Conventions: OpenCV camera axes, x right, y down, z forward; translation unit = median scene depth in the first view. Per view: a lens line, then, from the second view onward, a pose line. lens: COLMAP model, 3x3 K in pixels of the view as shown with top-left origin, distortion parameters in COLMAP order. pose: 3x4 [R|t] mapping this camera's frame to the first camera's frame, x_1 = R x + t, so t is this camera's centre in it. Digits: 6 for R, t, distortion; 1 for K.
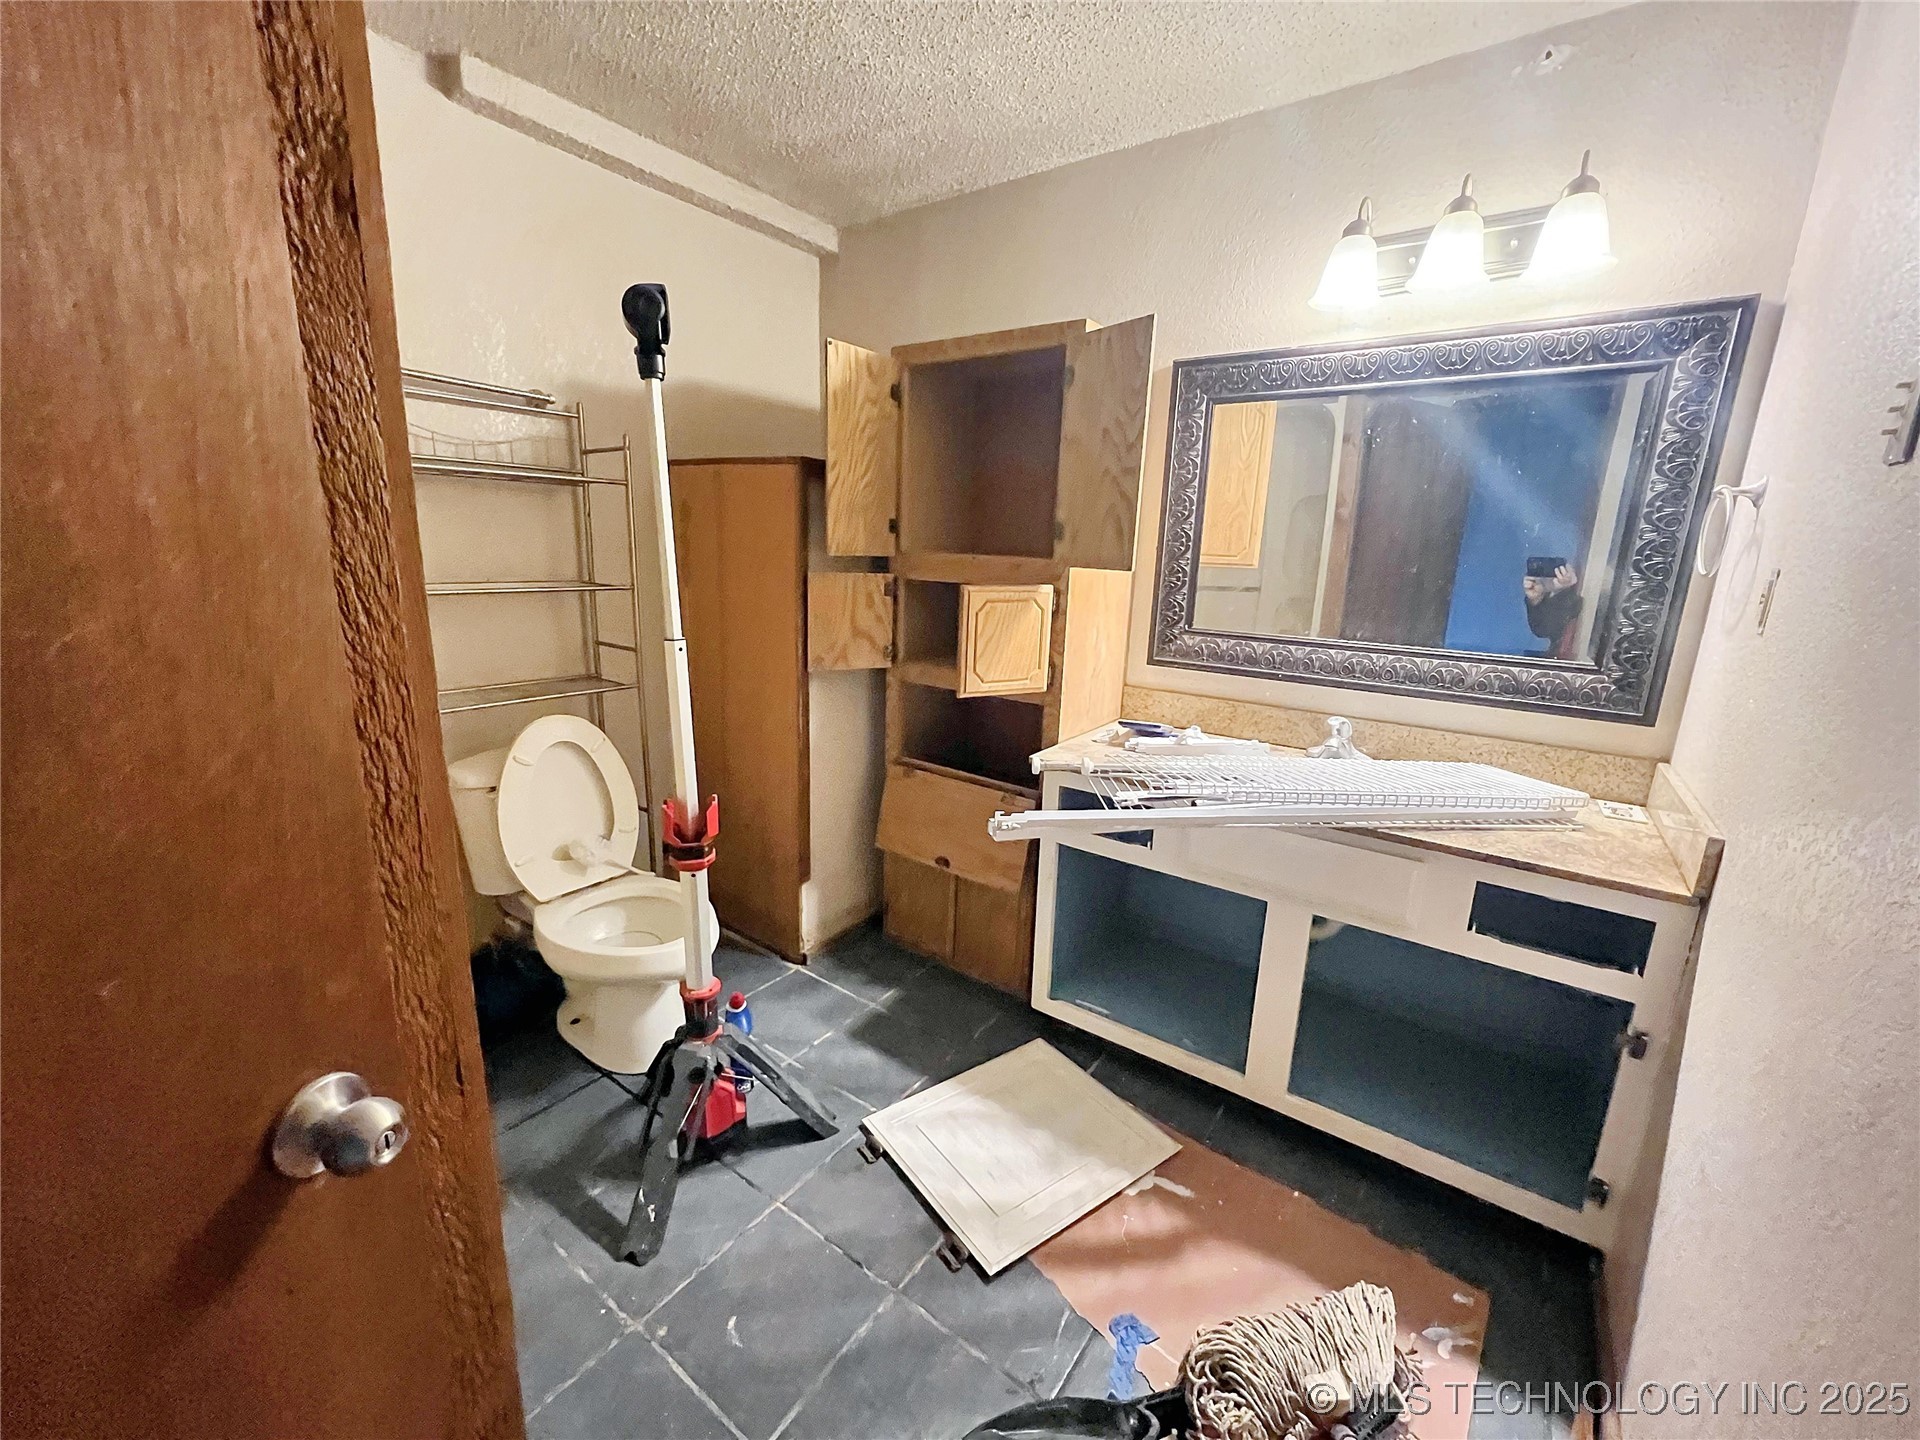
lens RADIAL K [[767.6, 0, 957.6], [0, 767.6, 726.1], [0, 0, 1]] dist [-0.000932, -0.000388]
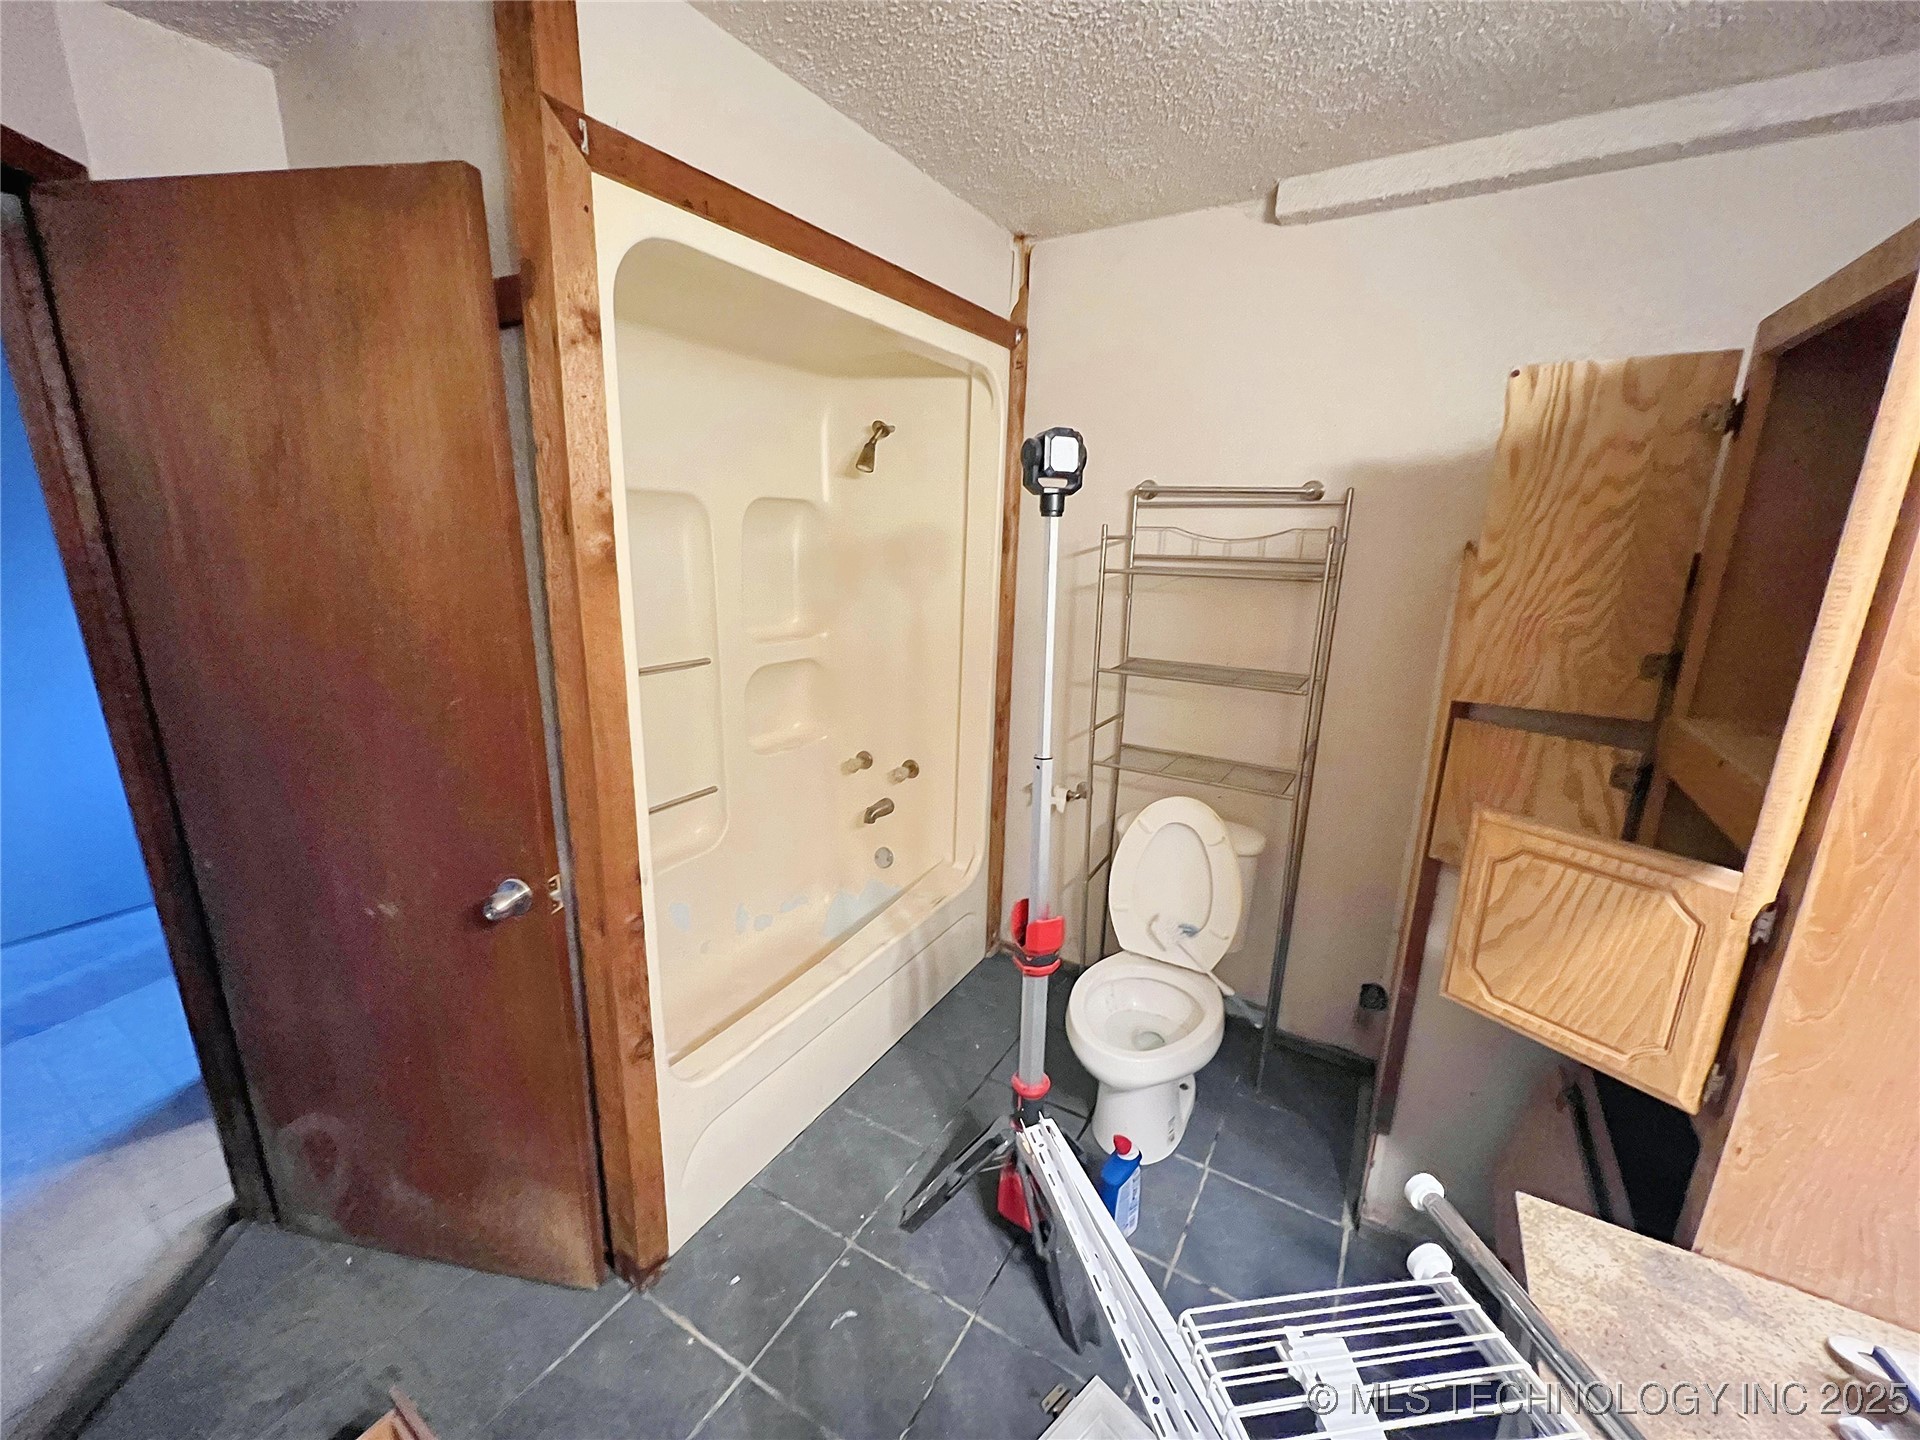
lens RADIAL K [[767.6, 0, 957.6], [0, 767.6, 726.1], [0, 0, 1]] dist [-0.000932, -0.000388]
pose [[0.088929, 0.217467, -0.972008, 0.416071], [-0.242476, 0.951243, 0.190637, -0.216298], [0.966073, 0.218735, 0.137324, 0.492520]]
